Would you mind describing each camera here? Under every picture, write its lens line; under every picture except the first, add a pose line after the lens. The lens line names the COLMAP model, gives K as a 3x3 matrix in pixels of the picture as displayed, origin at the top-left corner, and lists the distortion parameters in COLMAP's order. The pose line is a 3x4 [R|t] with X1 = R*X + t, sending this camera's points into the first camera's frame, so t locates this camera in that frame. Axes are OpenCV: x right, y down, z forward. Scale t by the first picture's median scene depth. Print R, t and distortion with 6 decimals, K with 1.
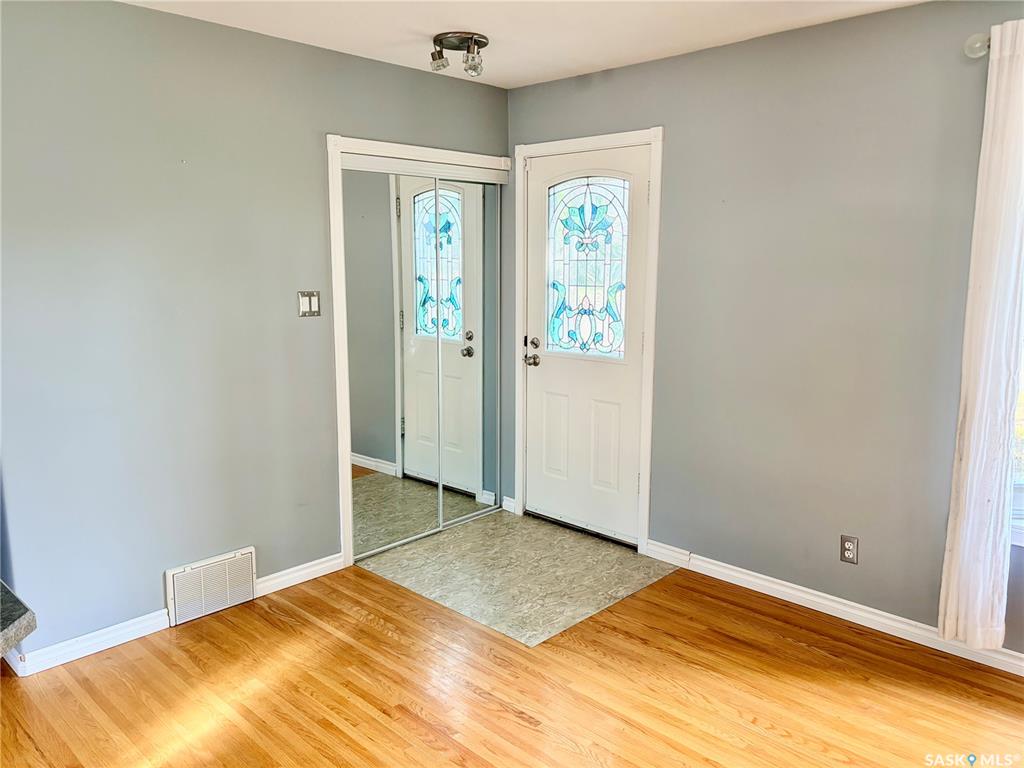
lens RADIAL K [[773.4, 0, 512.7], [0, 773.4, 385.1], [0, 0, 1]] dist [0.063675, -0.071441]
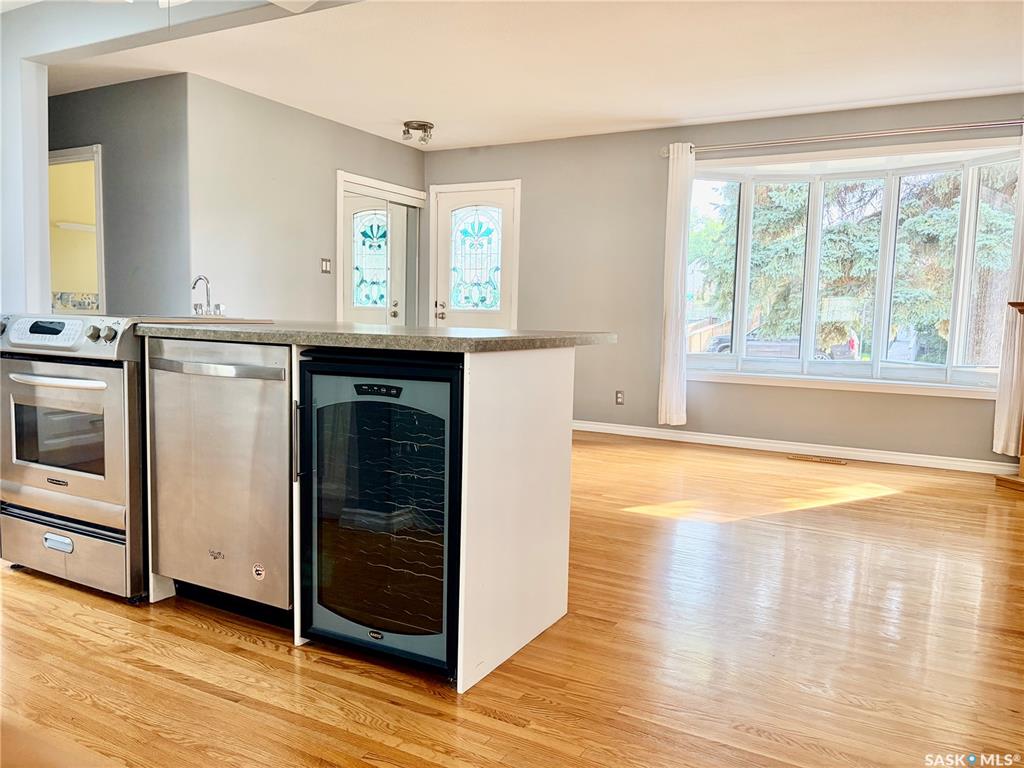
lens RADIAL K [[773.4, 0, 514.9], [0, 773.4, 394.7], [0, 0, 1]] dist [0.063675, -0.071441]
pose [[0.969089, 0.000527, 0.246711, -0.242129], [0.013356, 0.998419, -0.054594, 0.241562], [-0.246349, 0.056201, 0.967550, -0.649367]]
